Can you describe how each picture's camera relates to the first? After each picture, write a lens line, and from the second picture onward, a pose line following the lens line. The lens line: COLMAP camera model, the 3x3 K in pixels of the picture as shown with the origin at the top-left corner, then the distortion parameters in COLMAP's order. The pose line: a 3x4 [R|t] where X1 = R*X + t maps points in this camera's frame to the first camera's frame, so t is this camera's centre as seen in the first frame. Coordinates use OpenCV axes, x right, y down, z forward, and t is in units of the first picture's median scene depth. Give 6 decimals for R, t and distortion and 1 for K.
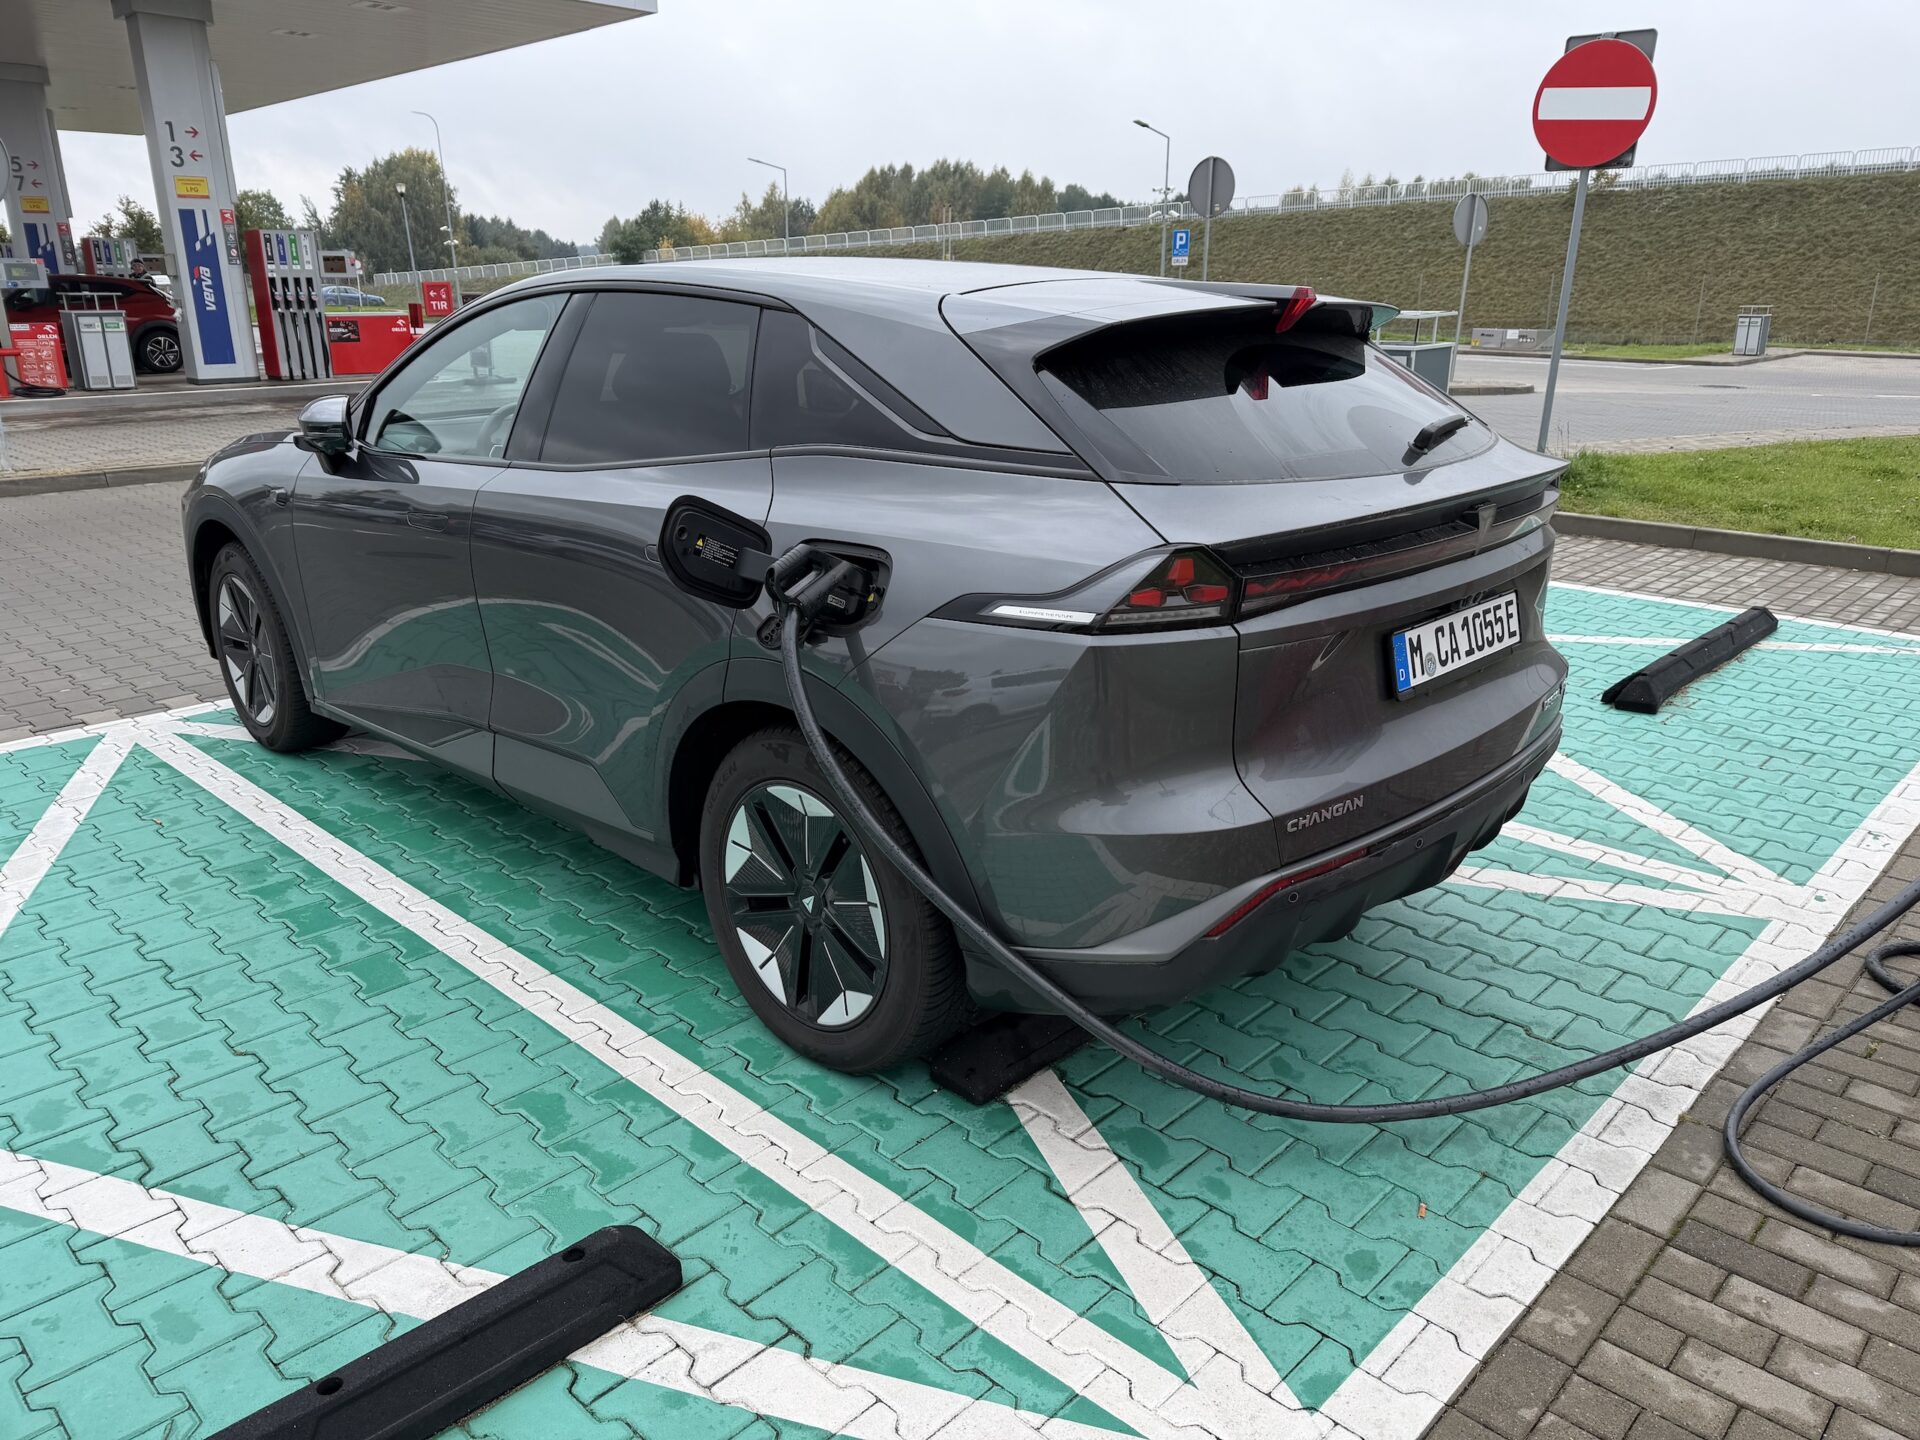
lens RADIAL K [[1377.3, 0, 969.7], [0, 1377.3, 741.1], [0, 0, 1]] dist [-0.002028, -0.002817]
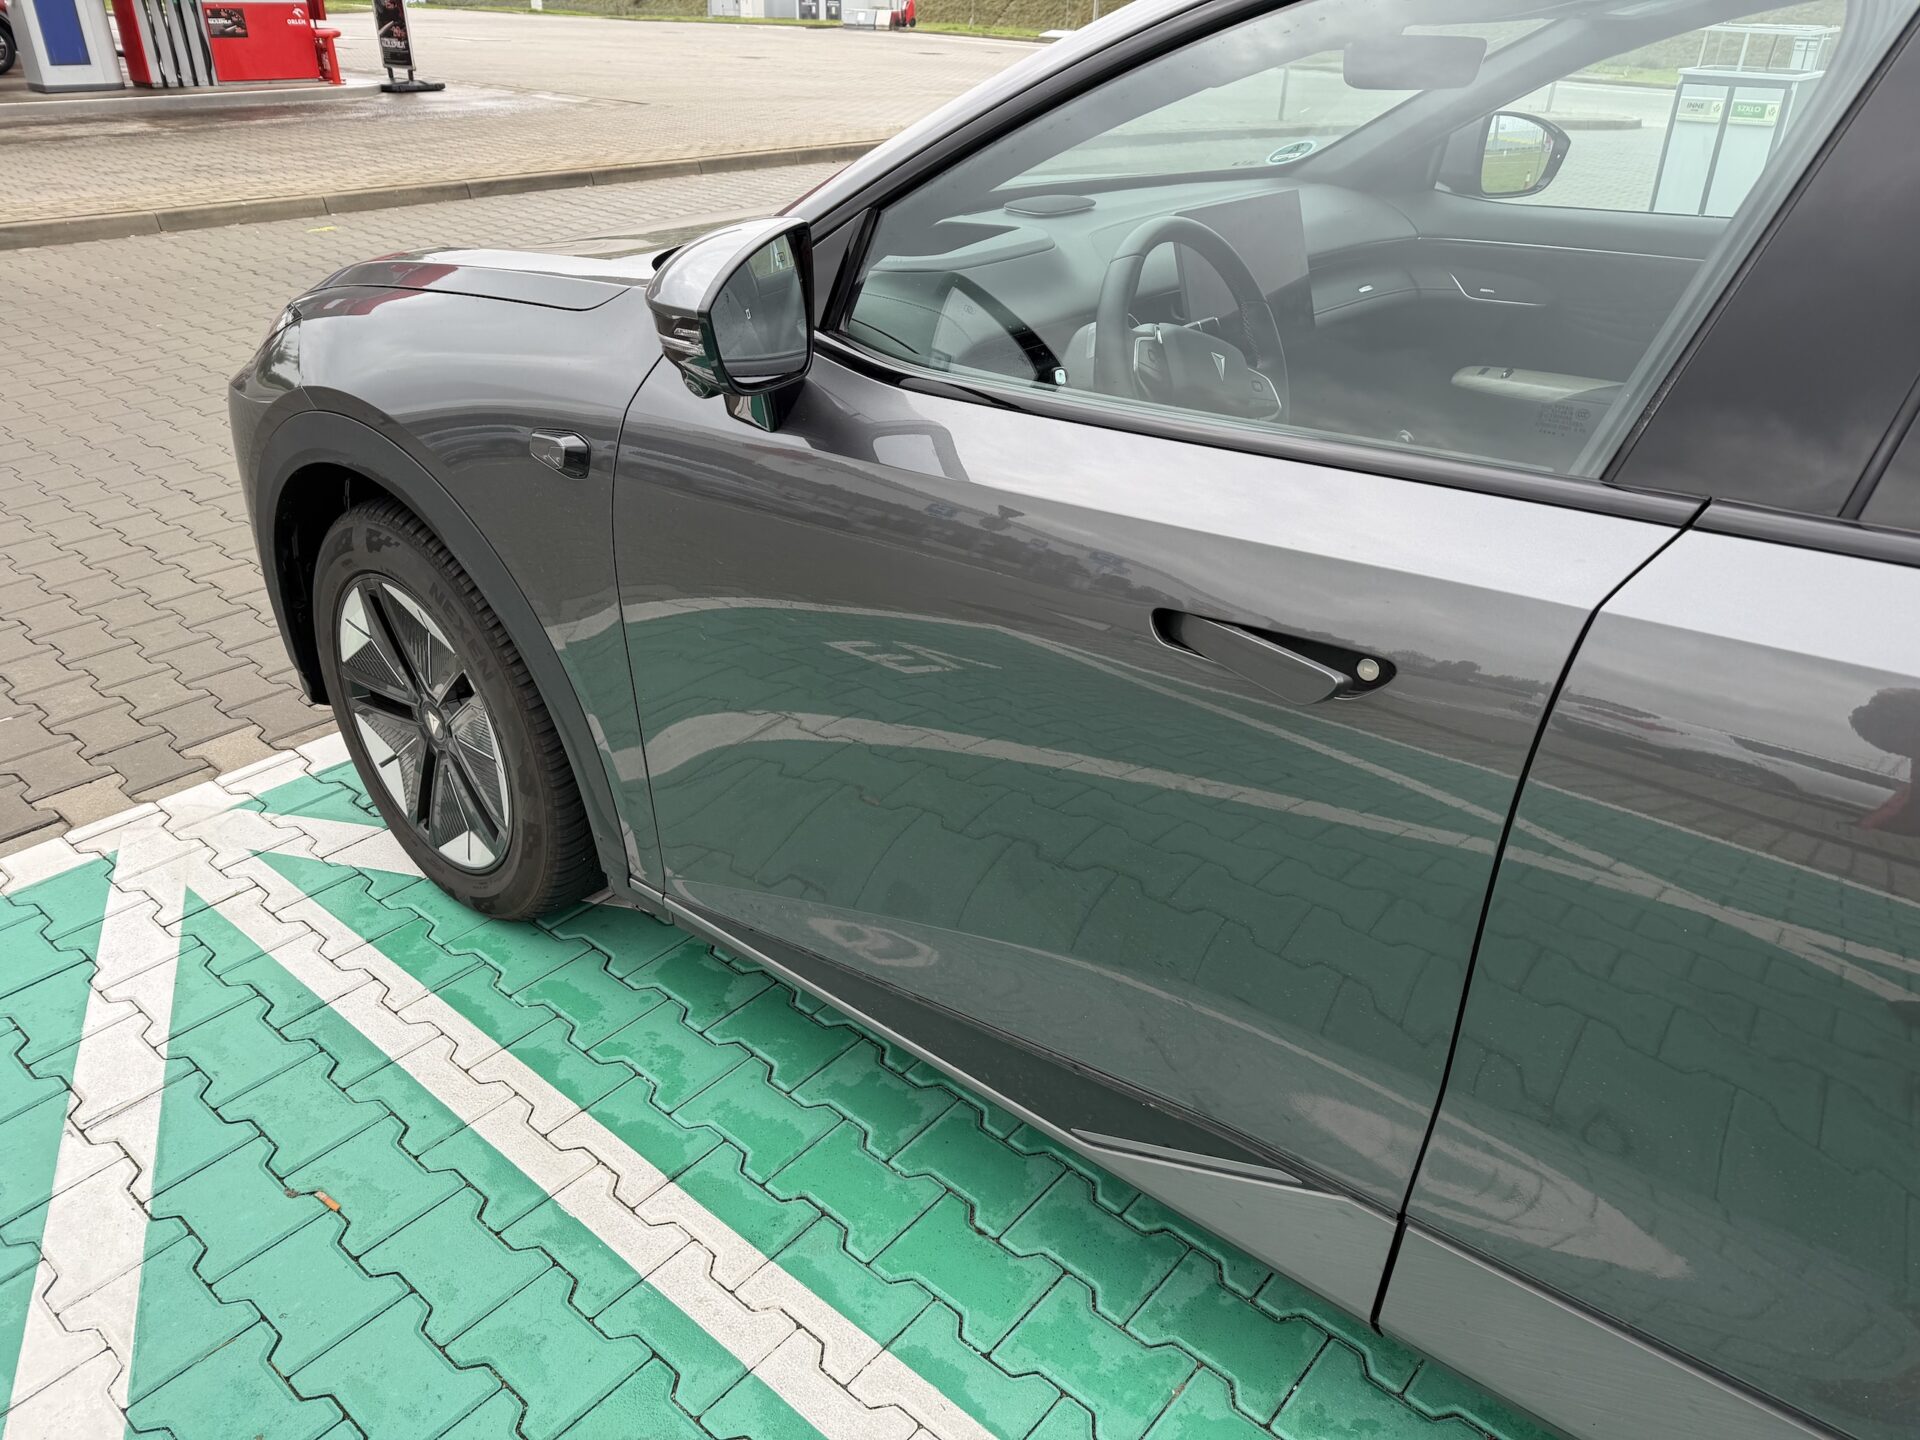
lens RADIAL K [[1377.3, 0, 969.7], [0, 1377.3, 741.1], [0, 0, 1]] dist [-0.002028, -0.002817]
pose [[0.997643, -0.014239, 0.067121, -0.325335], [0.001782, 0.983278, 0.182100, -0.132544], [-0.068592, -0.181551, 0.980986, 0.455946]]
